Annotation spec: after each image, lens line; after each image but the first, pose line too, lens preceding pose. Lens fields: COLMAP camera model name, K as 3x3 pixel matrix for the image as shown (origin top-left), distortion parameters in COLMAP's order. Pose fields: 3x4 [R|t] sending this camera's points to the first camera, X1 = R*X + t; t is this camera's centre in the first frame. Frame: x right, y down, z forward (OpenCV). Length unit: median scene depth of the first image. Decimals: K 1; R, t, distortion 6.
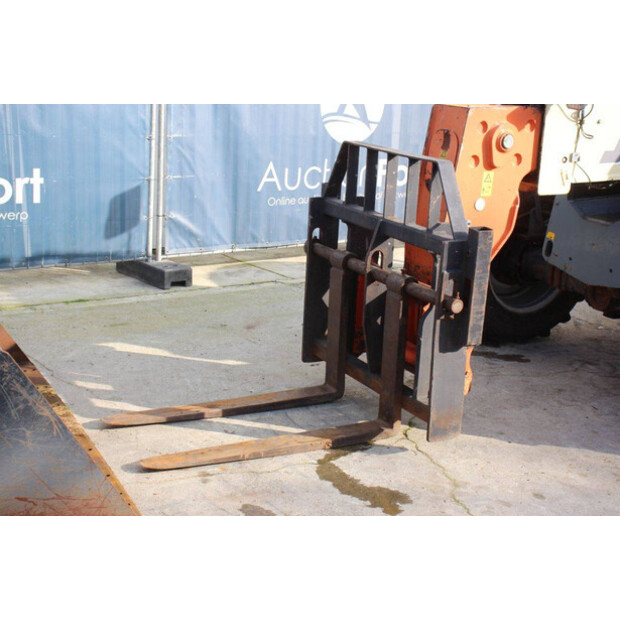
lens RADIAL K [[1004.2, 0, 310.0], [0, 1004.2, 310.0], [0, 0, 1]] dist [0.192346, -0.001546]
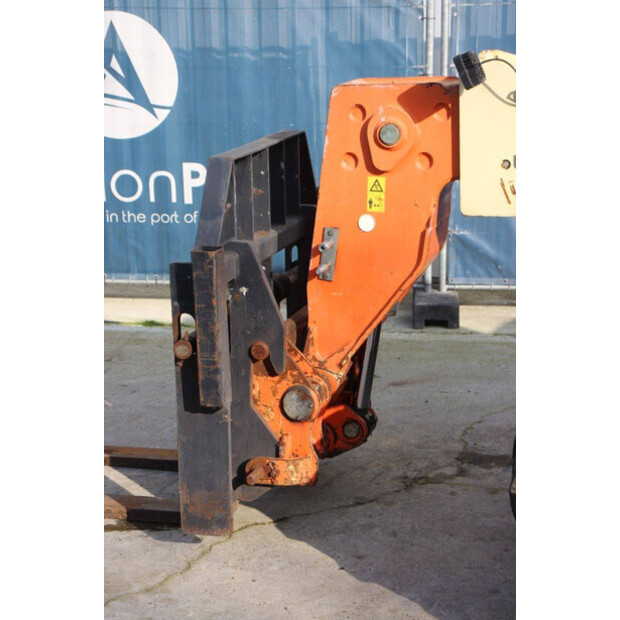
lens RADIAL K [[1484.9, 0, 310.0], [0, 1484.9, 310.0], [0, 0, 1]] dist [0.487991, 0.414251]
pose [[0.707793, 0.096280, -0.699828, 0.835492], [-0.130105, 0.991488, 0.004820, -0.042723], [0.694336, 0.087640, 0.714295, 0.231950]]
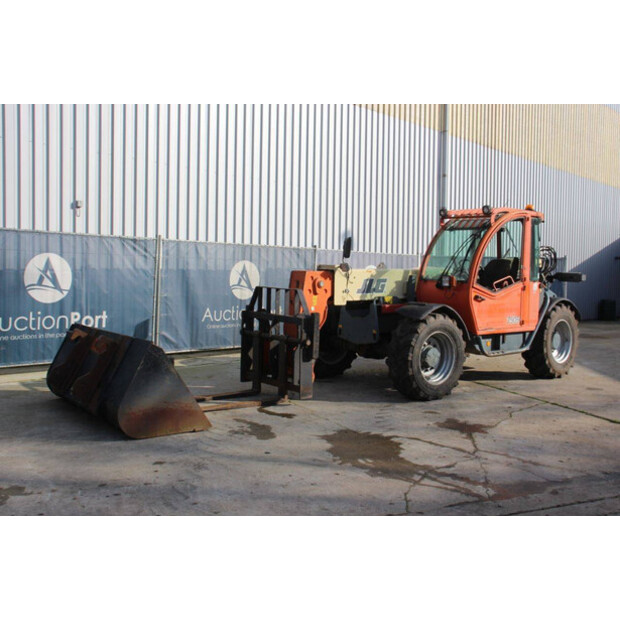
lens RADIAL K [[653.4, 0, 317.2], [0, 653.4, 311.7], [0, 0, 1]] dist [-0.073990, 0.041325]
pose [[0.978719, -0.033752, 0.202408, -0.144467], [0.070212, 0.981926, -0.175761, 0.182584], [-0.192818, 0.186232, 0.963400, -0.544864]]
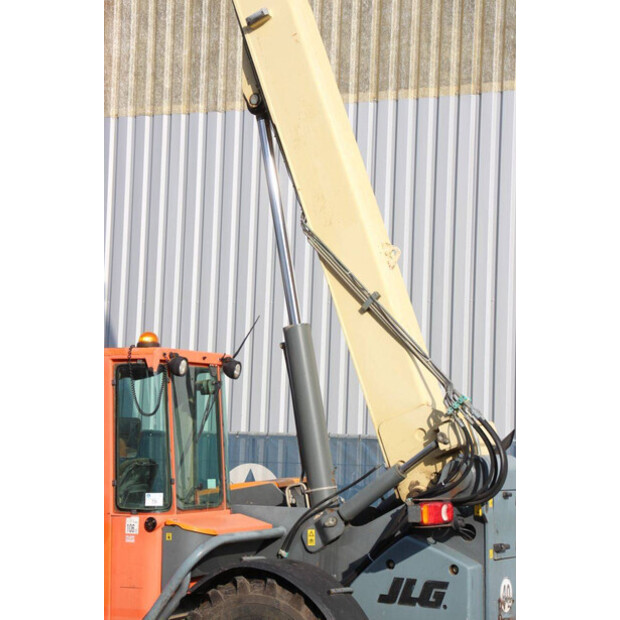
lens RADIAL K [[1435.7, 0, 311.0], [0, 1435.7, 293.2], [0, 0, 1]] dist [0.404389, 0.107924]
pose [[0.546845, -0.115735, -0.829196, 2.395648], [-0.214428, 0.938006, -0.272334, 0.003907], [0.809309, 0.326728, 0.488127, 0.314928]]
